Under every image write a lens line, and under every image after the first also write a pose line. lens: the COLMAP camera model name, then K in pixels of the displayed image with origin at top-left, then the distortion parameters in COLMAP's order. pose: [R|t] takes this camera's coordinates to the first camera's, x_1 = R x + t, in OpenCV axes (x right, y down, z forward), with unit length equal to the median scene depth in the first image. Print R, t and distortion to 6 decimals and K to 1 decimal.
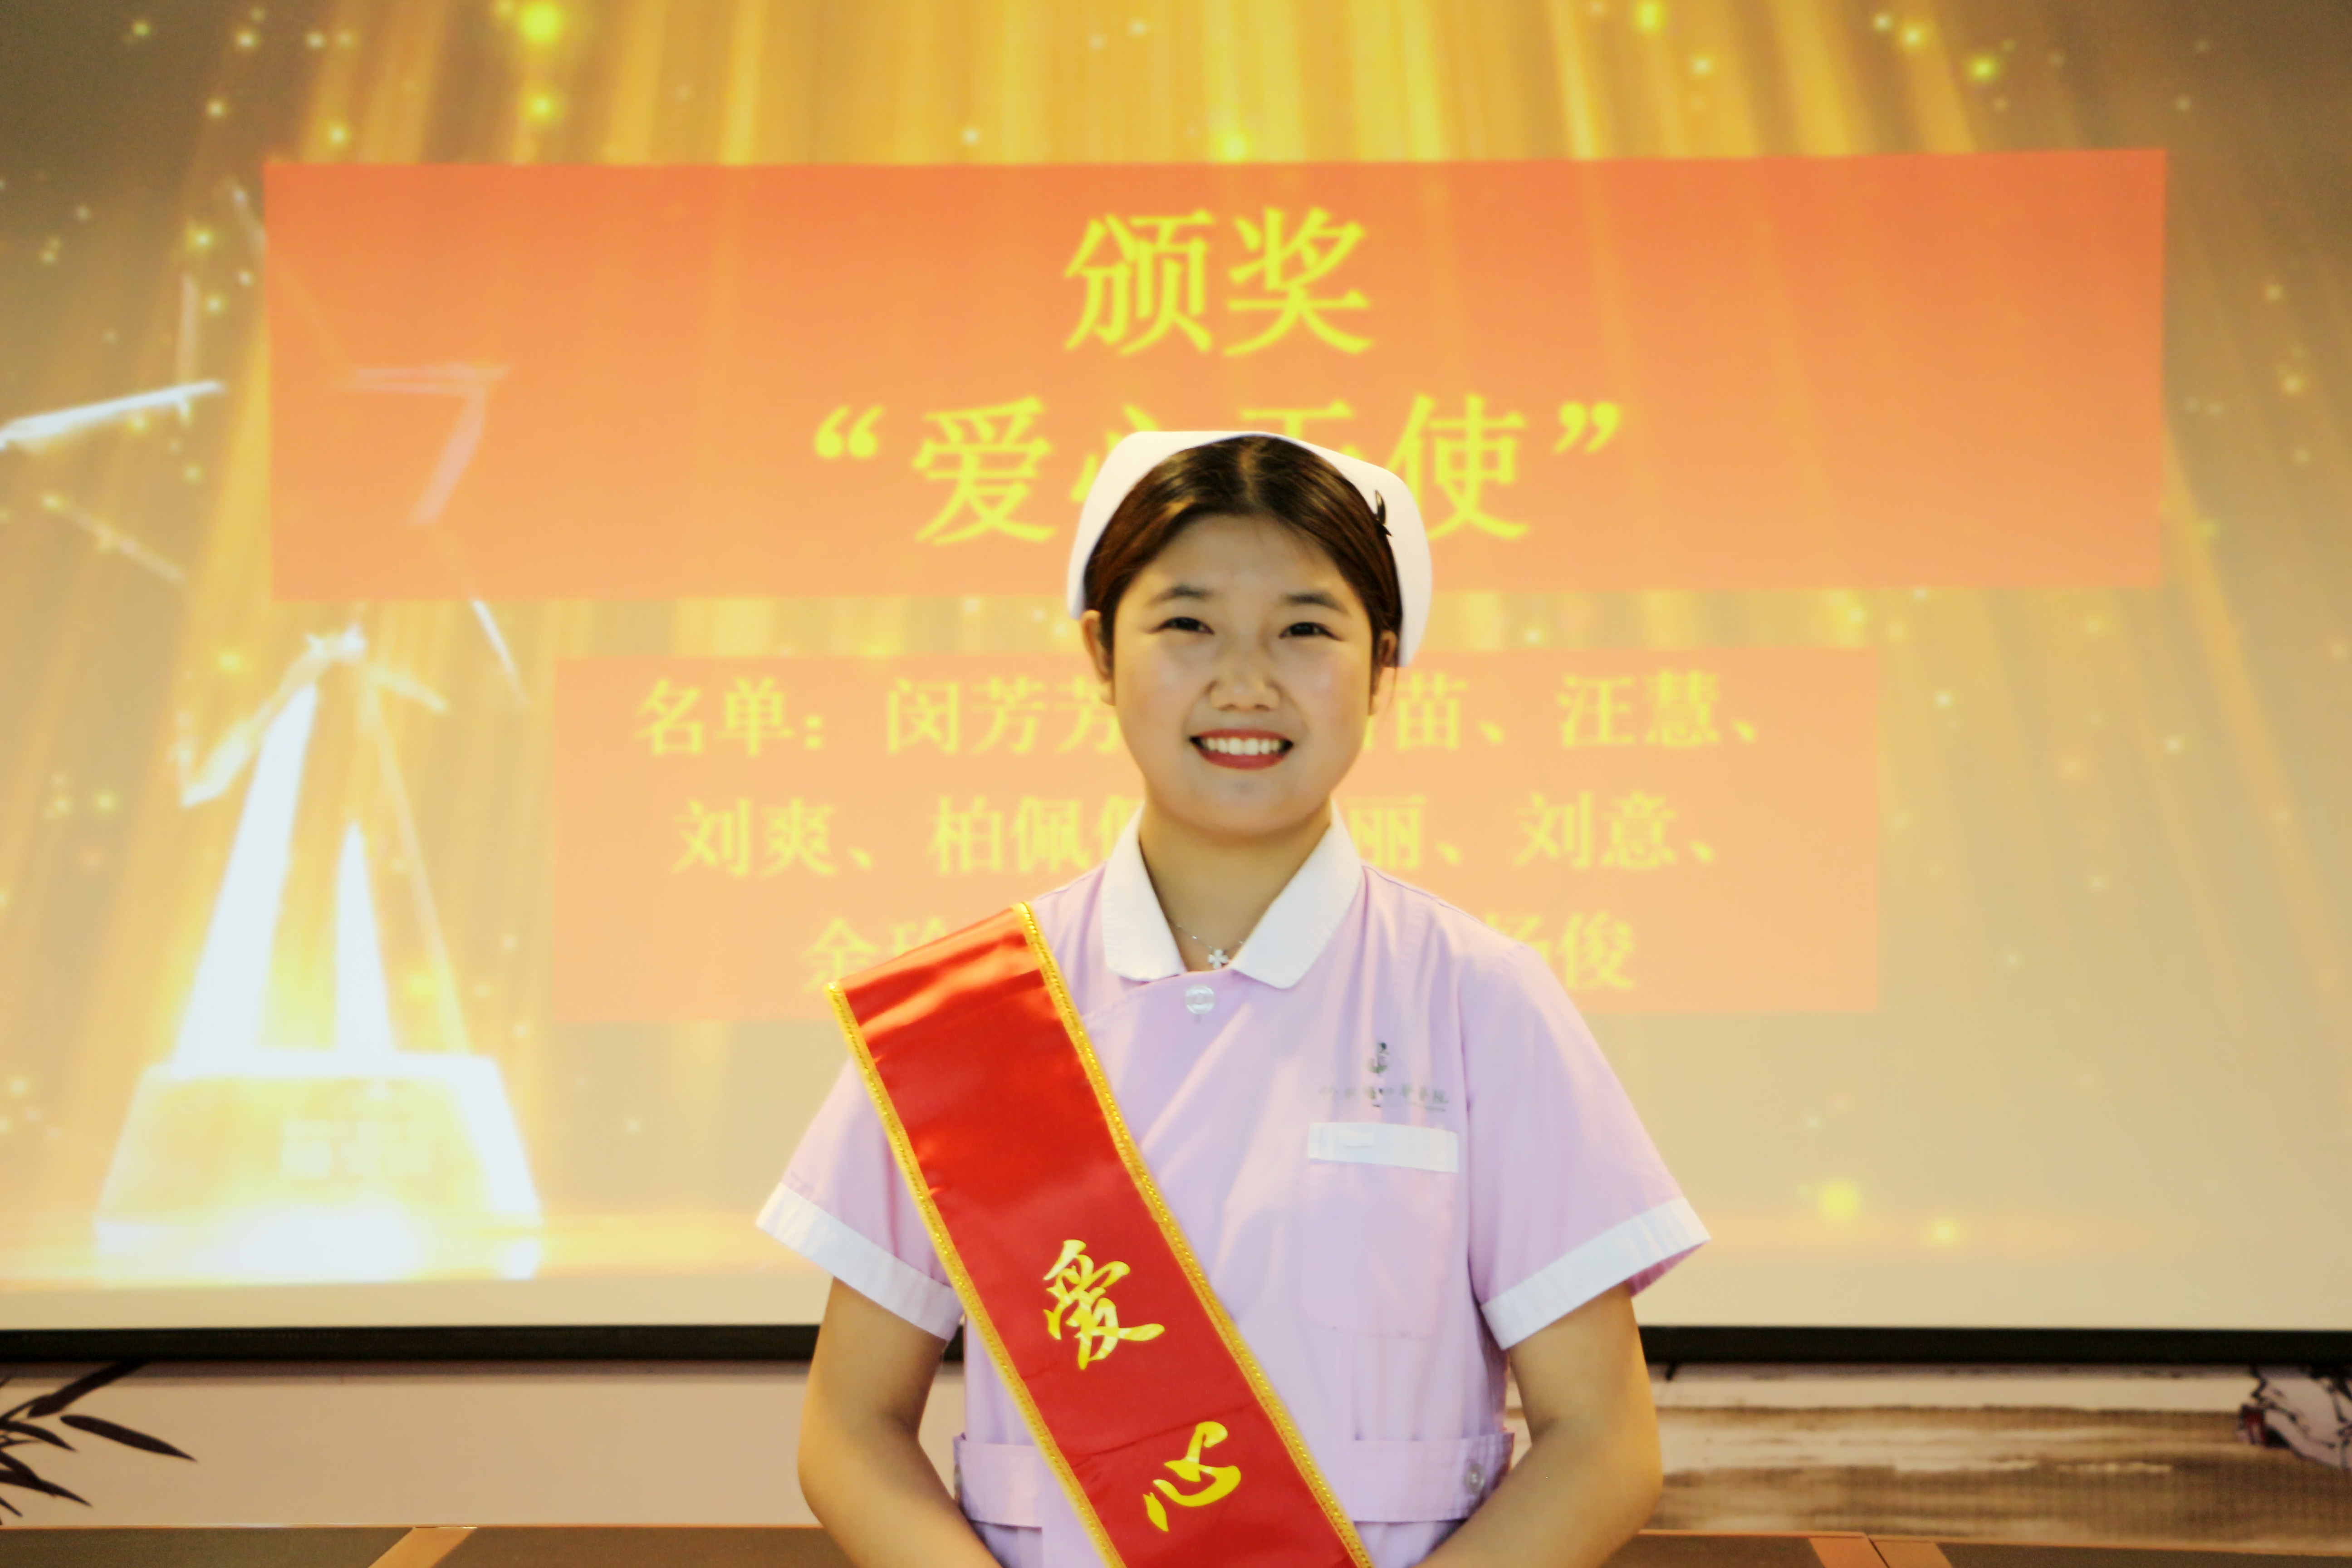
lens RADIAL K [[2347.3, 0, 1233.6], [0, 2347.3, 785.5], [0, 0, 1]] dist [0.151059, 0.000000]
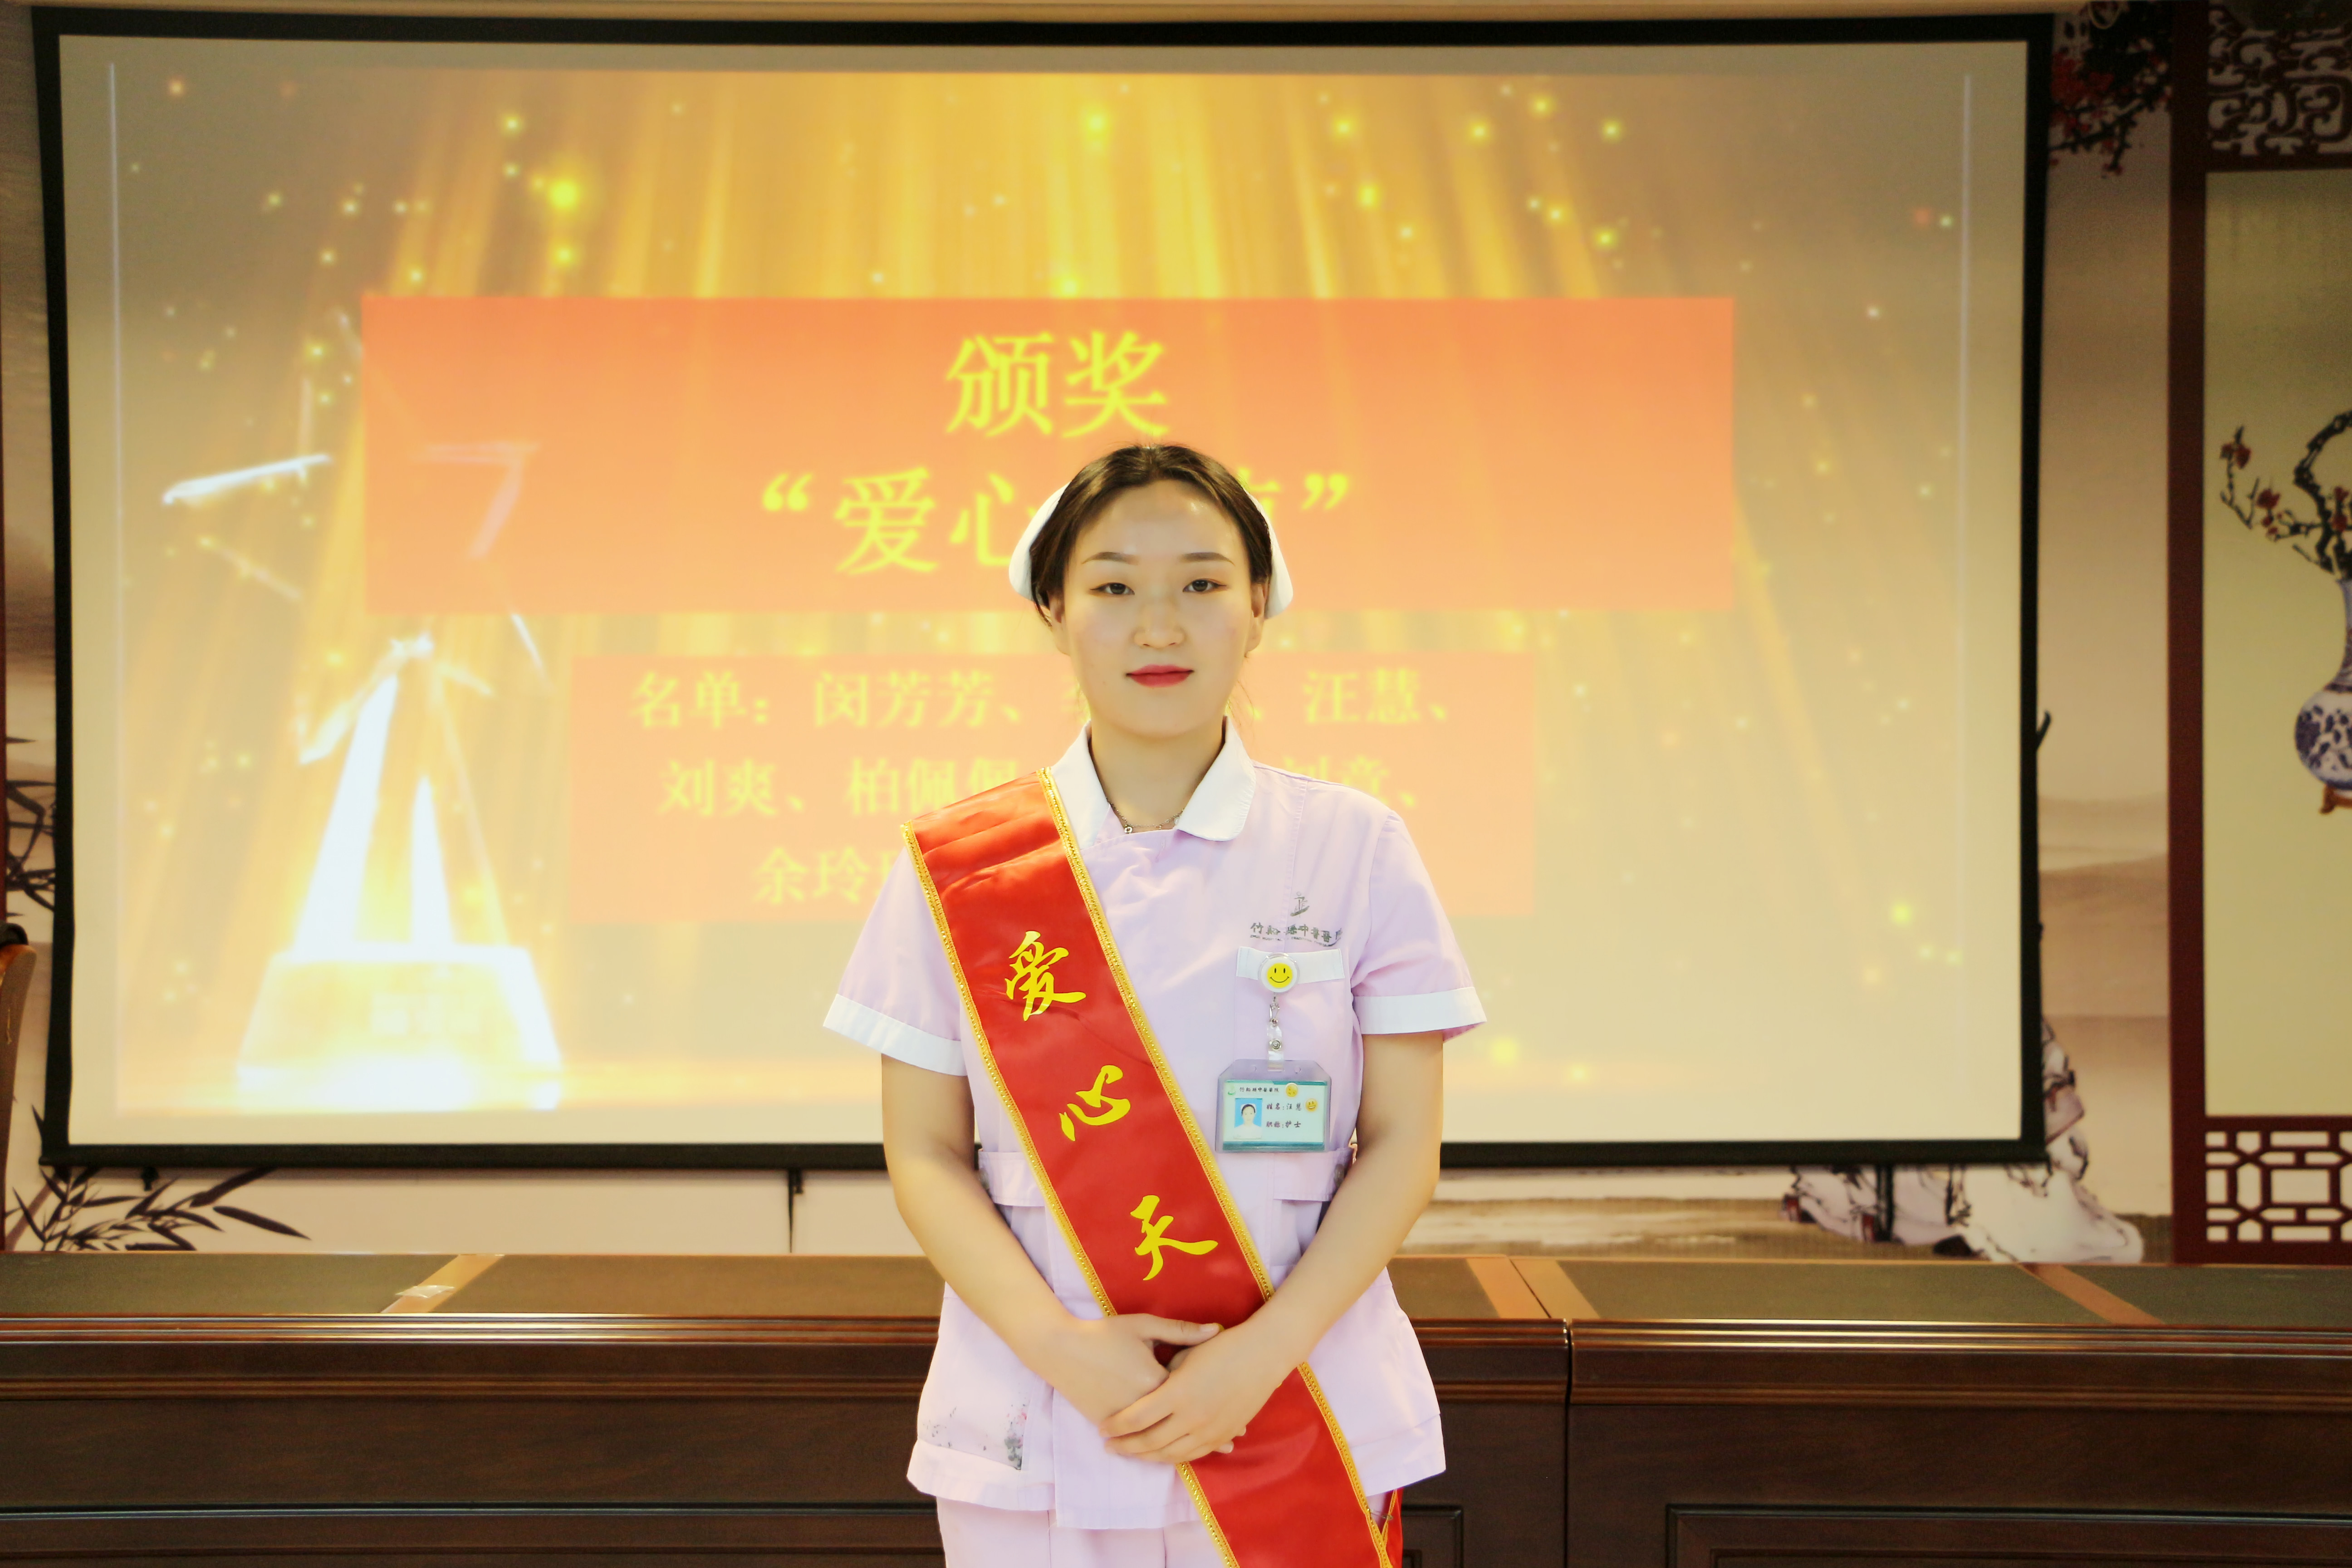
lens RADIAL K [[2491.9, 0, 1181.4], [0, 2491.9, 744.2], [0, 0, 1]] dist [0.173750, 0.000000]
pose [[0.999951, 0.002228, 0.009613, 0.051755], [-0.002286, 0.999979, 0.006049, -0.012740], [-0.009599, -0.006070, 0.999936, -0.454929]]
